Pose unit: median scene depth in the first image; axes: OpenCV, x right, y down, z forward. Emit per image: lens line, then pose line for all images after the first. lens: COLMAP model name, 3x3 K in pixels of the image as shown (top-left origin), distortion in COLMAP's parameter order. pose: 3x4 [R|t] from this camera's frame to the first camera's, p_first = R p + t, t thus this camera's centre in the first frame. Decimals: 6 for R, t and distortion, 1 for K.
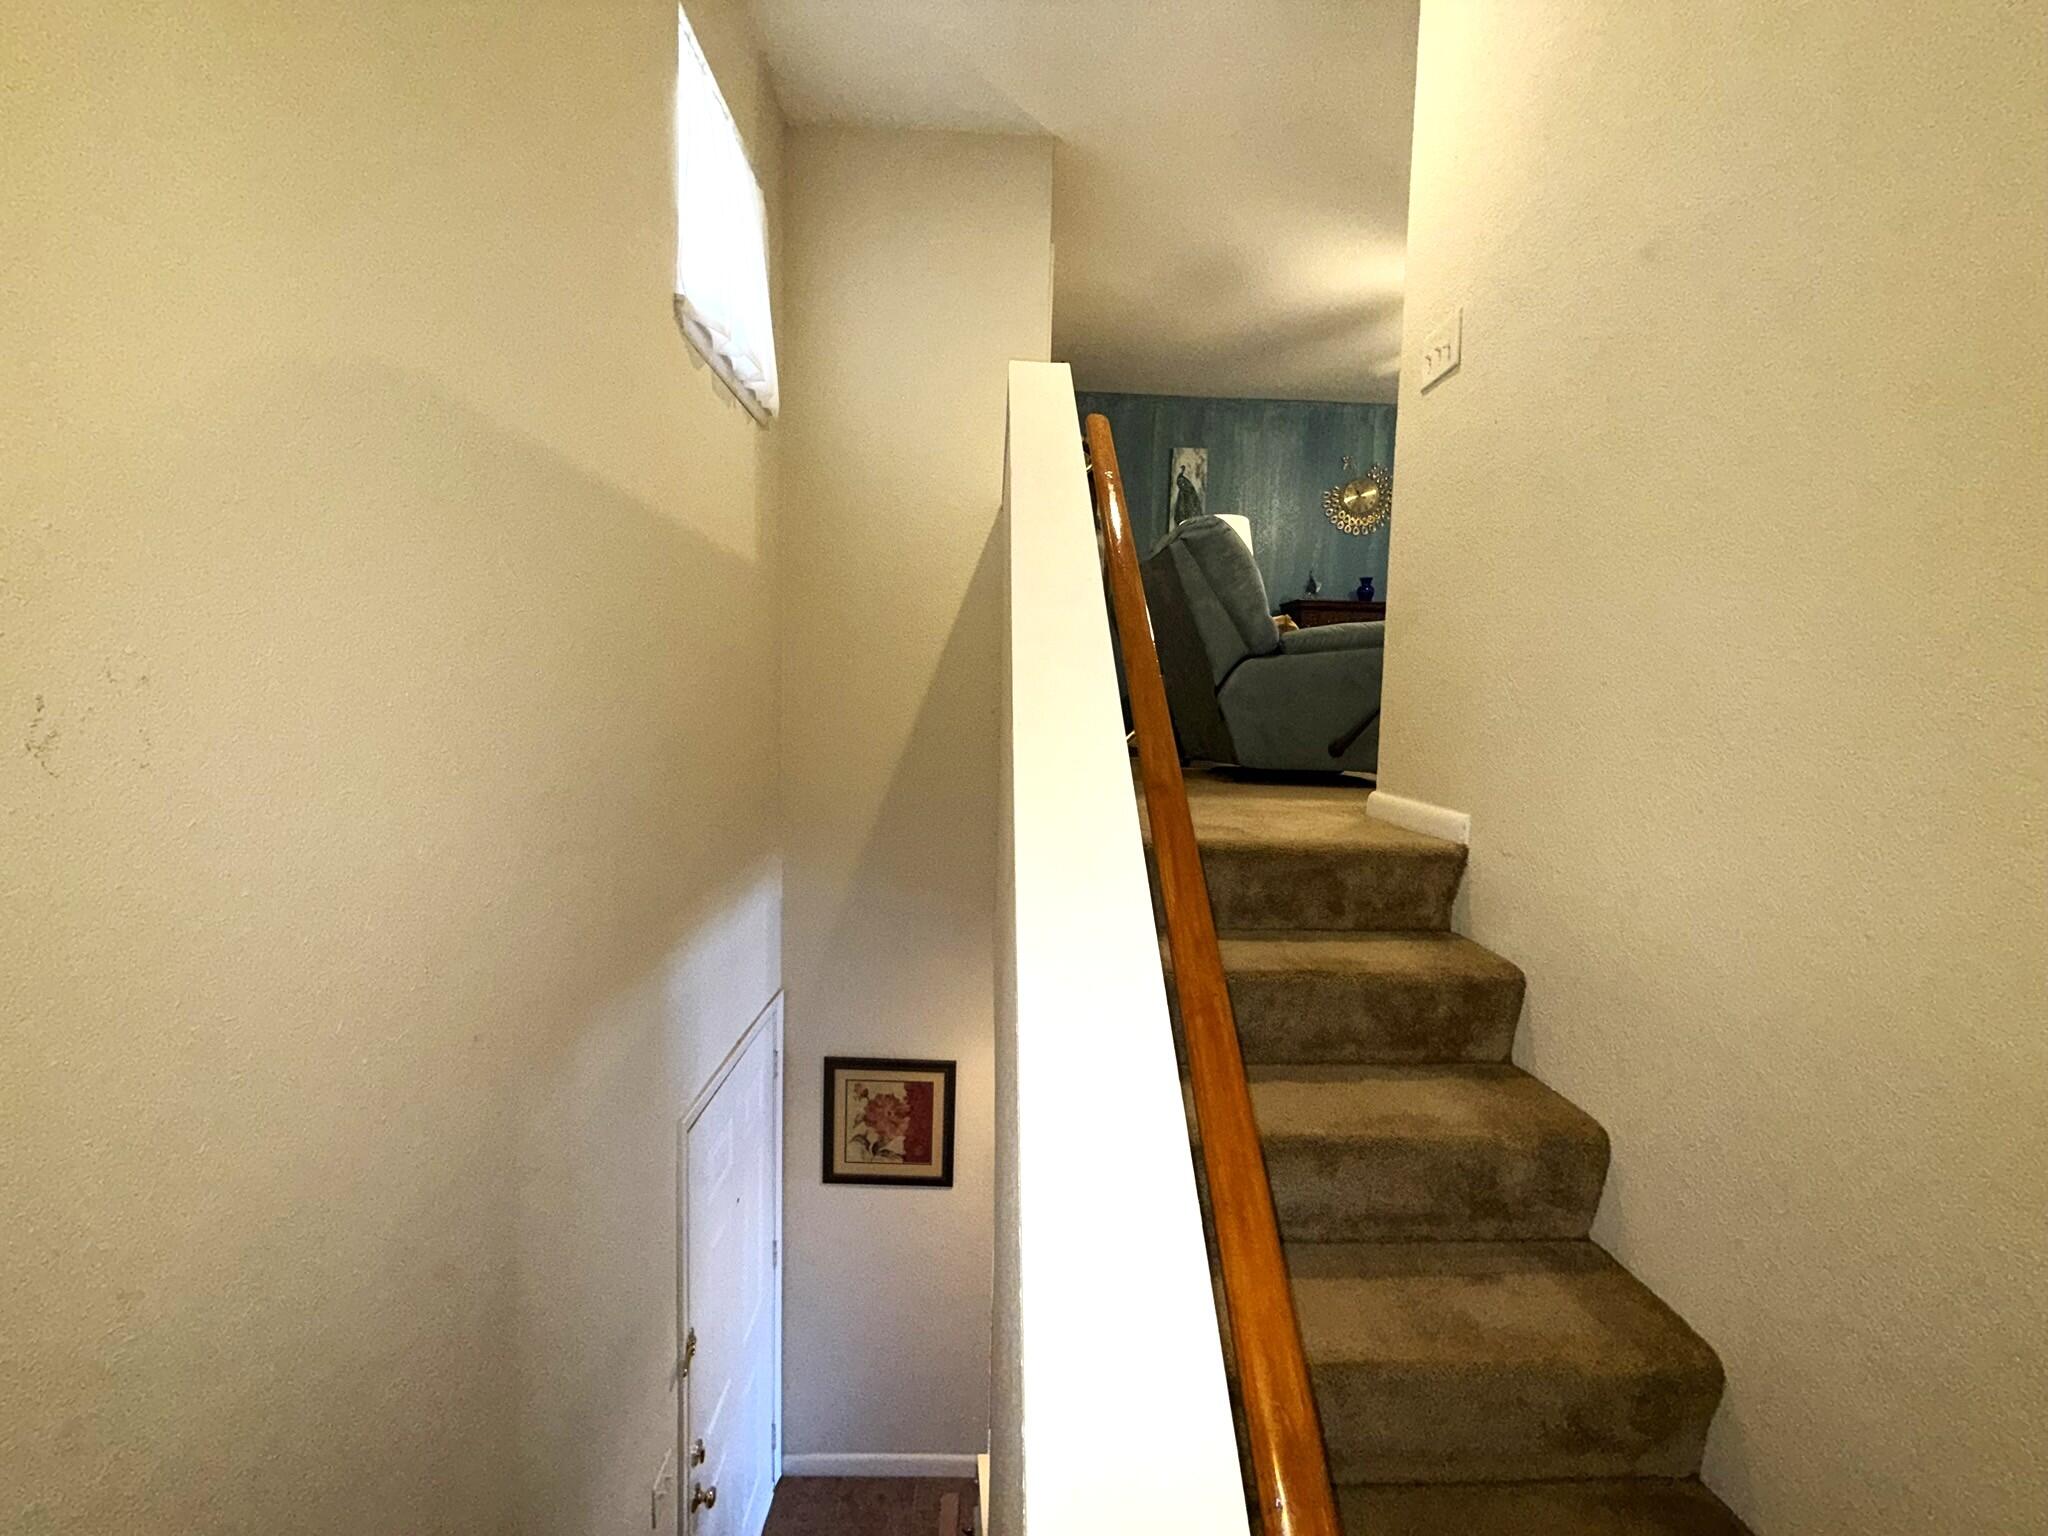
lens RADIAL K [[818.0, 0, 1016.0], [0, 818.0, 766.6], [0, 0, 1]] dist [0.001627, -0.000302]
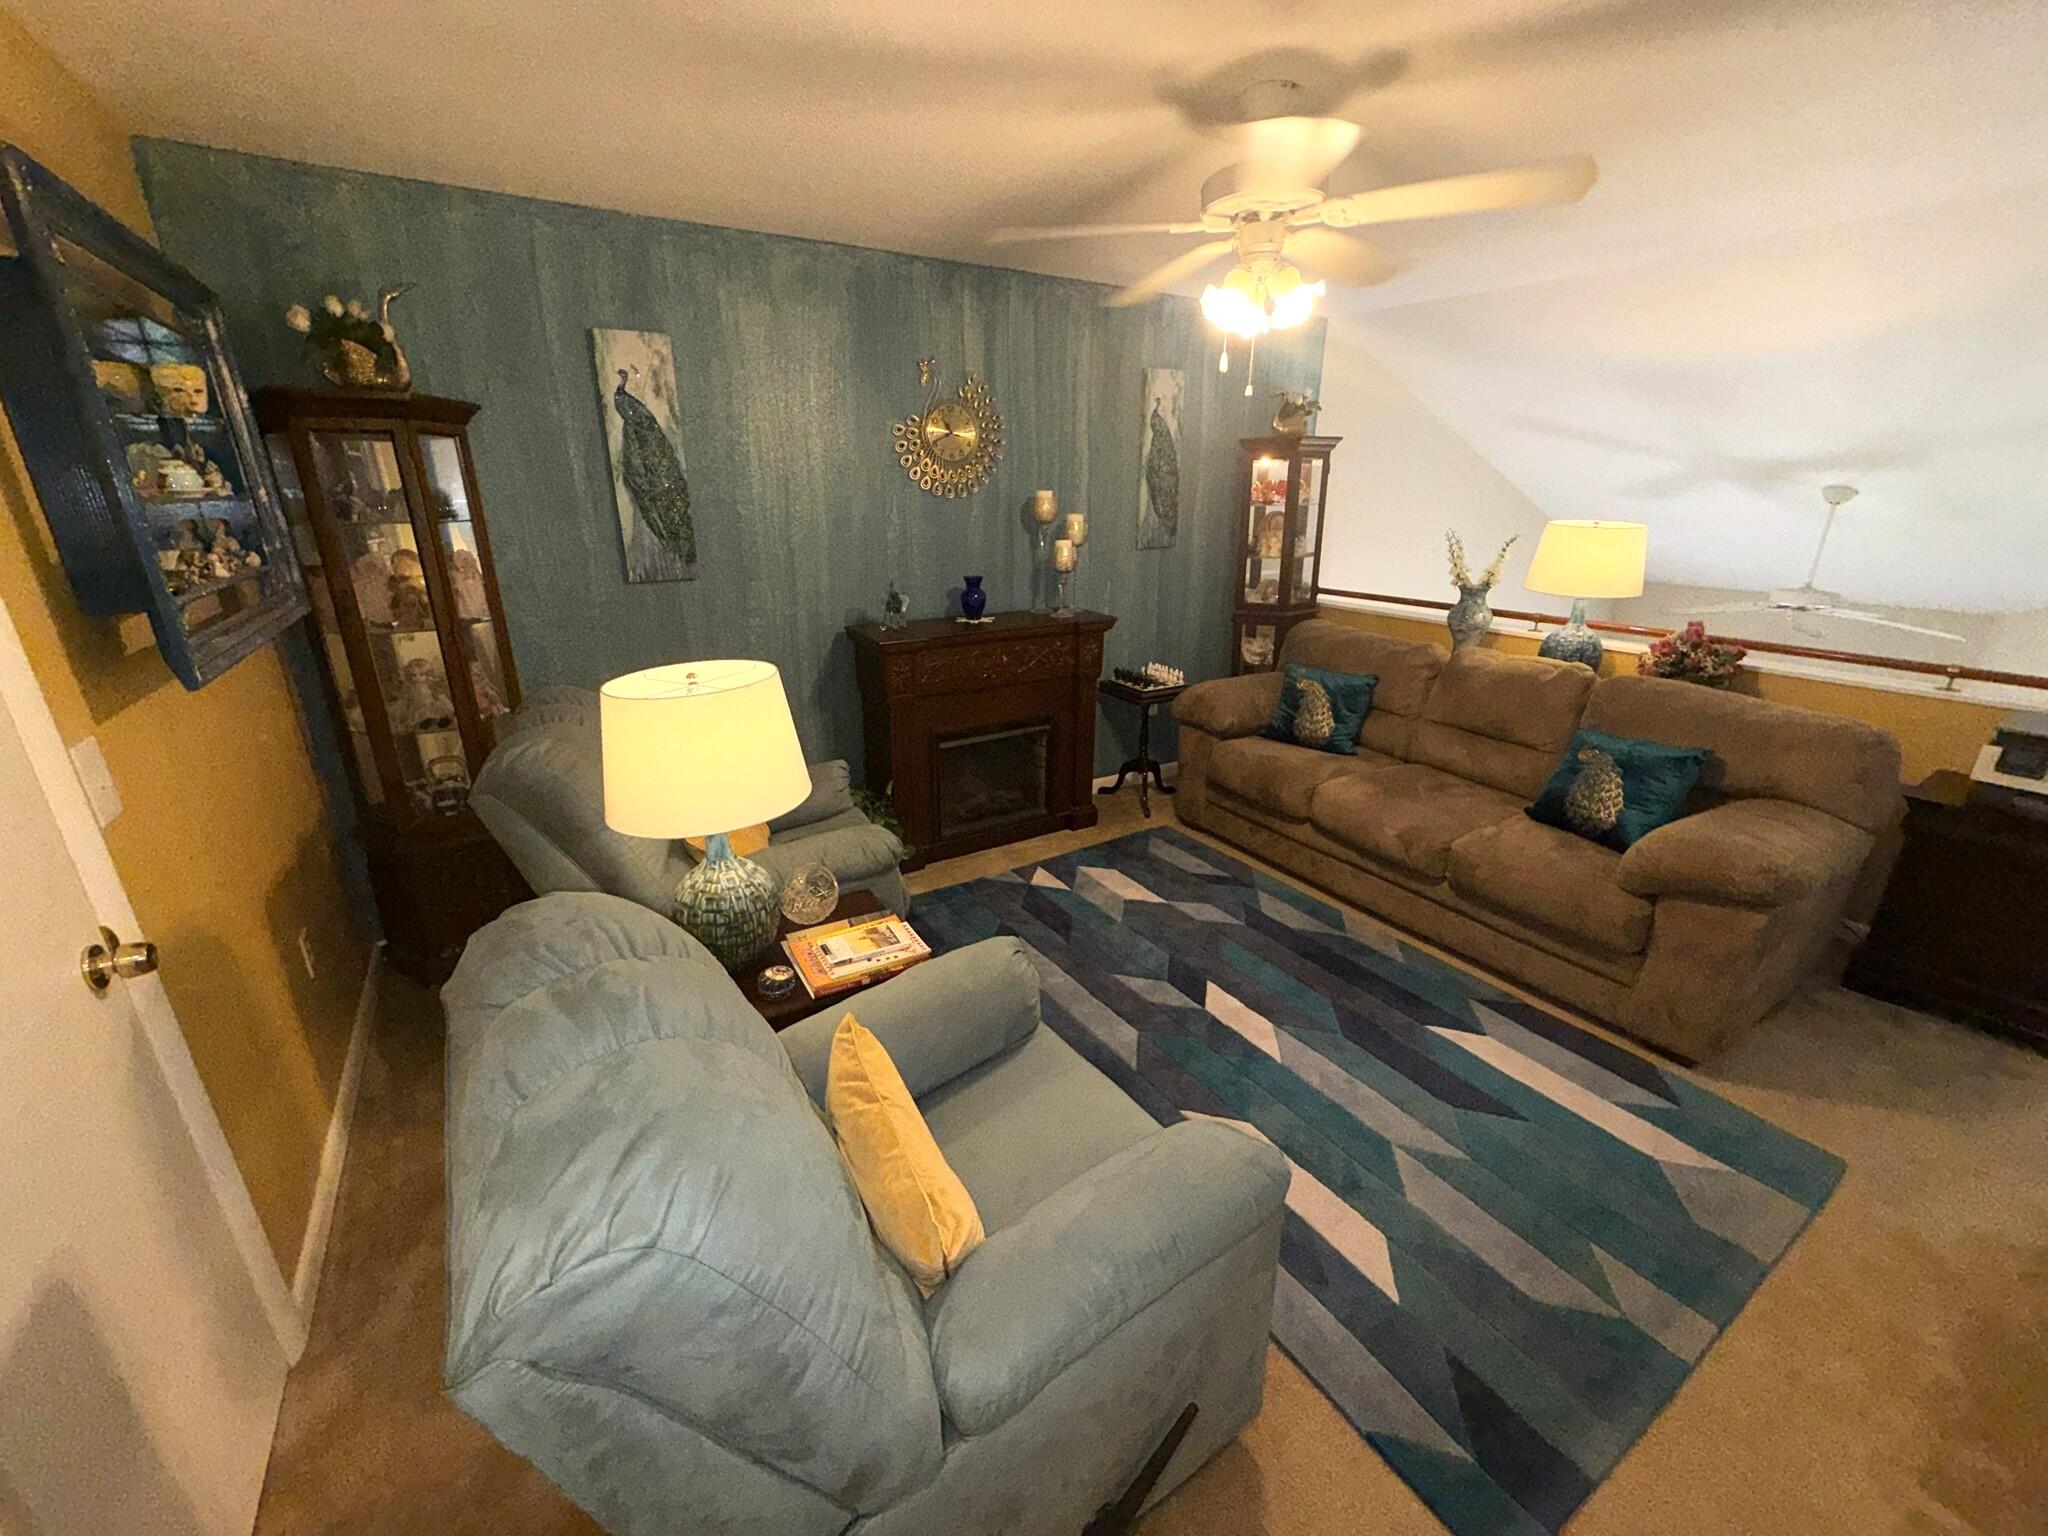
lens RADIAL K [[818.0, 0, 1016.0], [0, 818.0, 766.6], [0, 0, 1]] dist [0.001627, -0.000302]
pose [[0.868700, -0.188926, 0.457895, 0.139345], [0.063660, 0.959323, 0.275040, -0.258561], [-0.491232, -0.209777, 0.845391, 0.416521]]
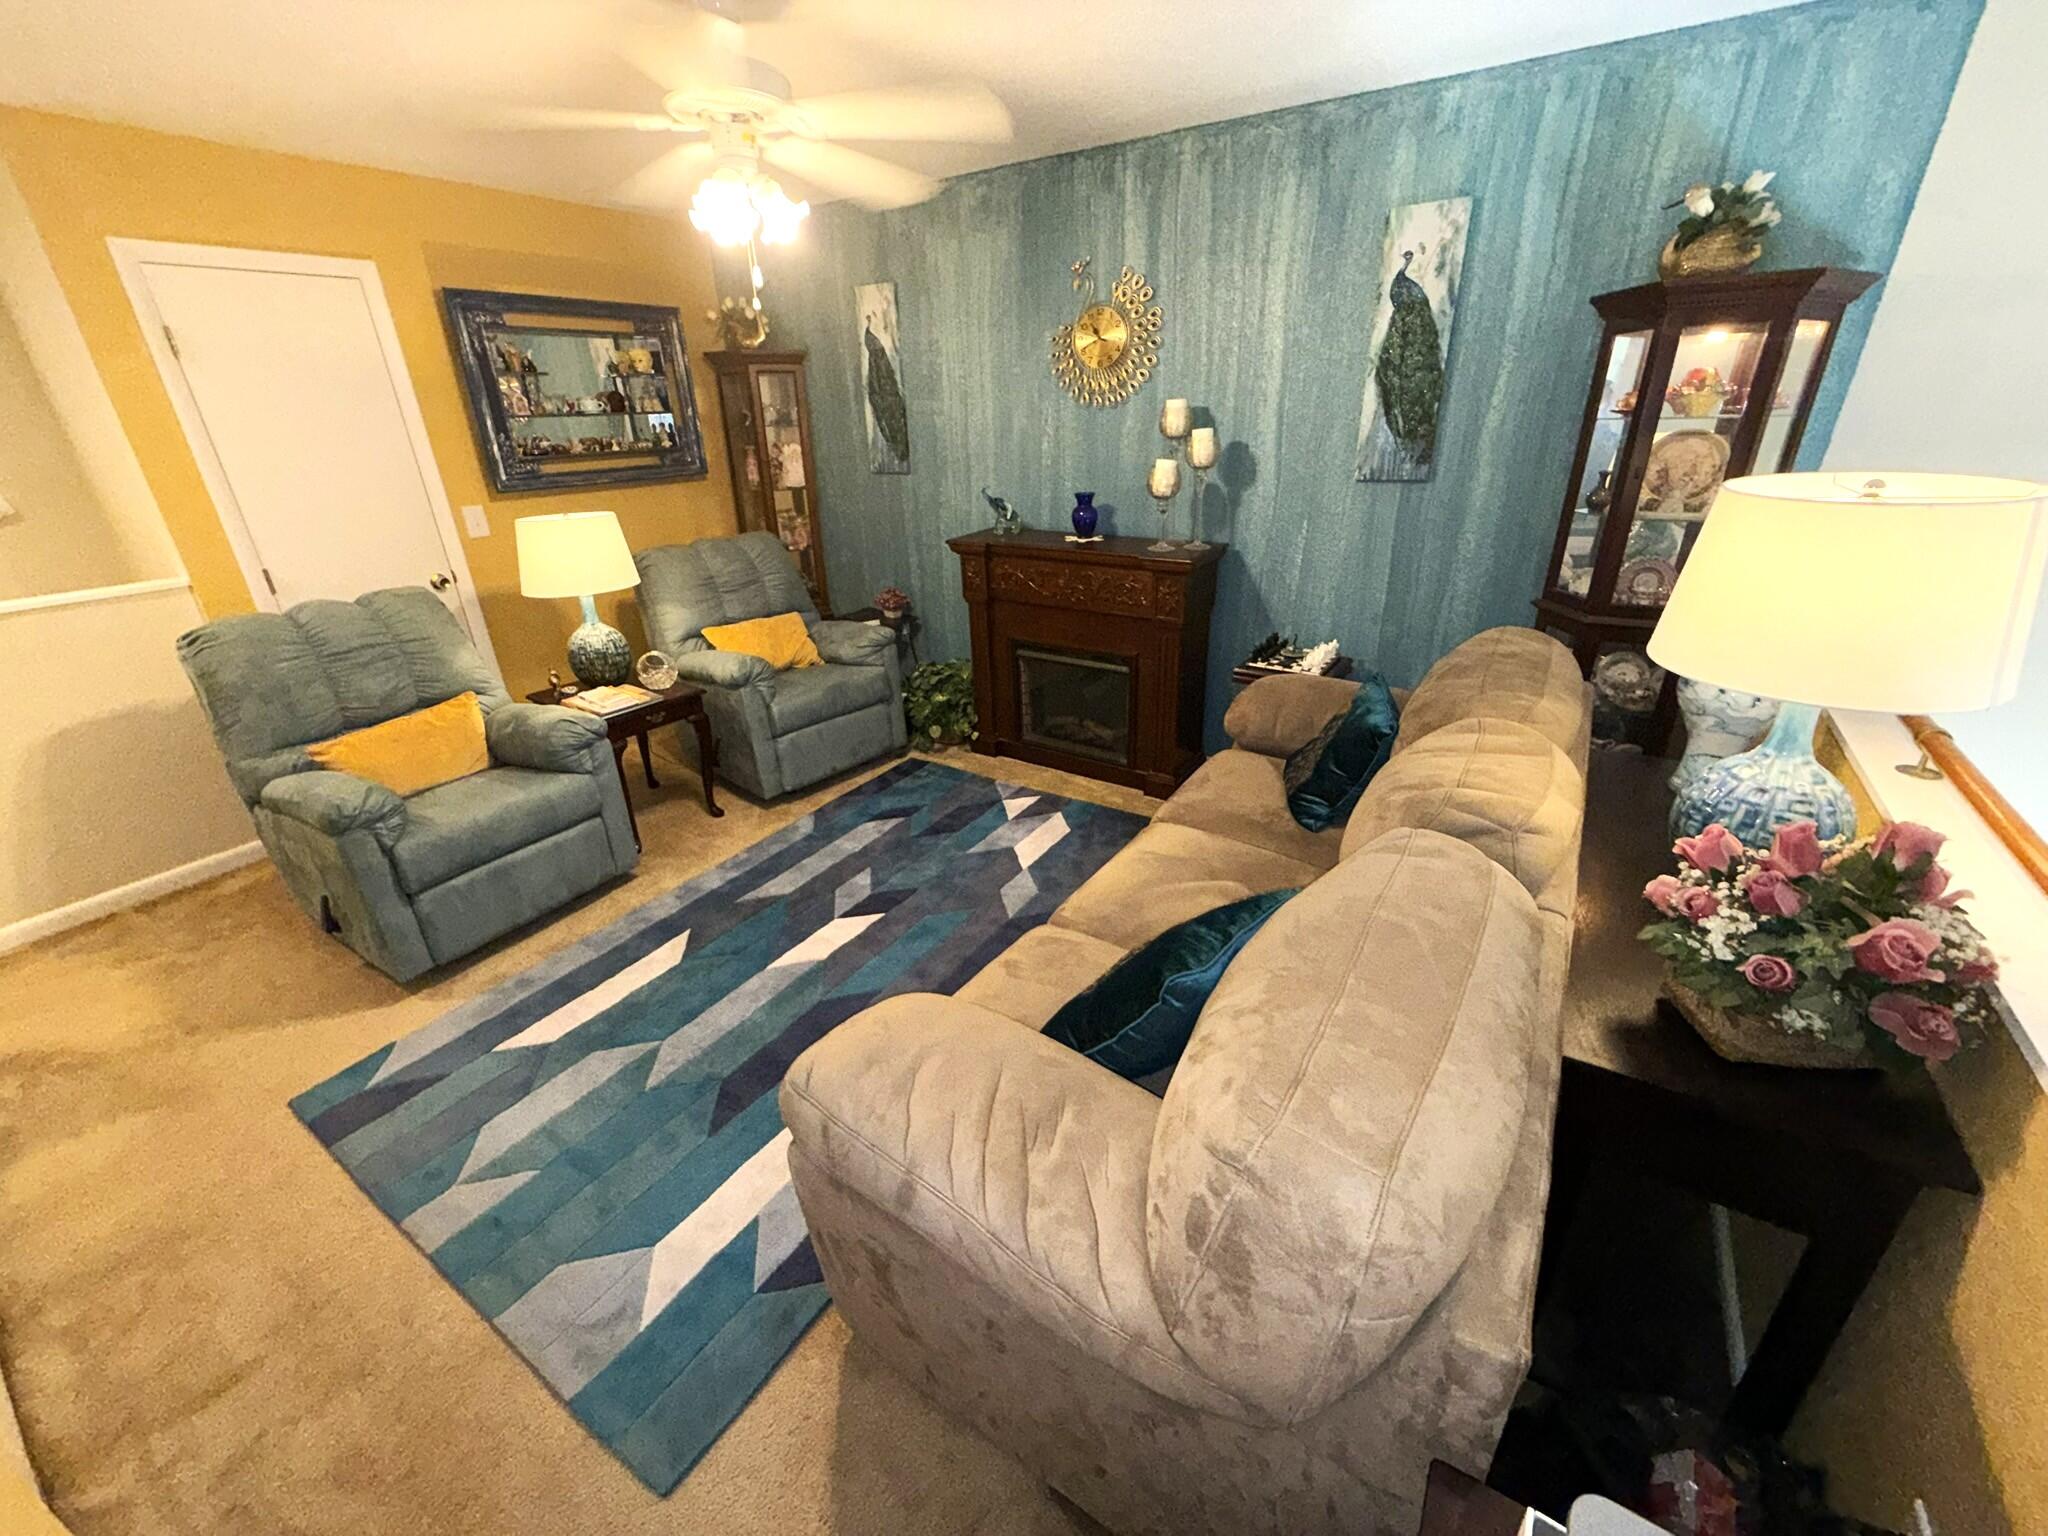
lens RADIAL K [[818.0, 0, 1016.0], [0, 818.0, 766.6], [0, 0, 1]] dist [0.001627, -0.000302]
pose [[0.807101, 0.198864, -0.555915, 0.759276], [0.009410, 0.937116, 0.348891, -0.250680], [0.590338, -0.286821, 0.754476, 0.445203]]
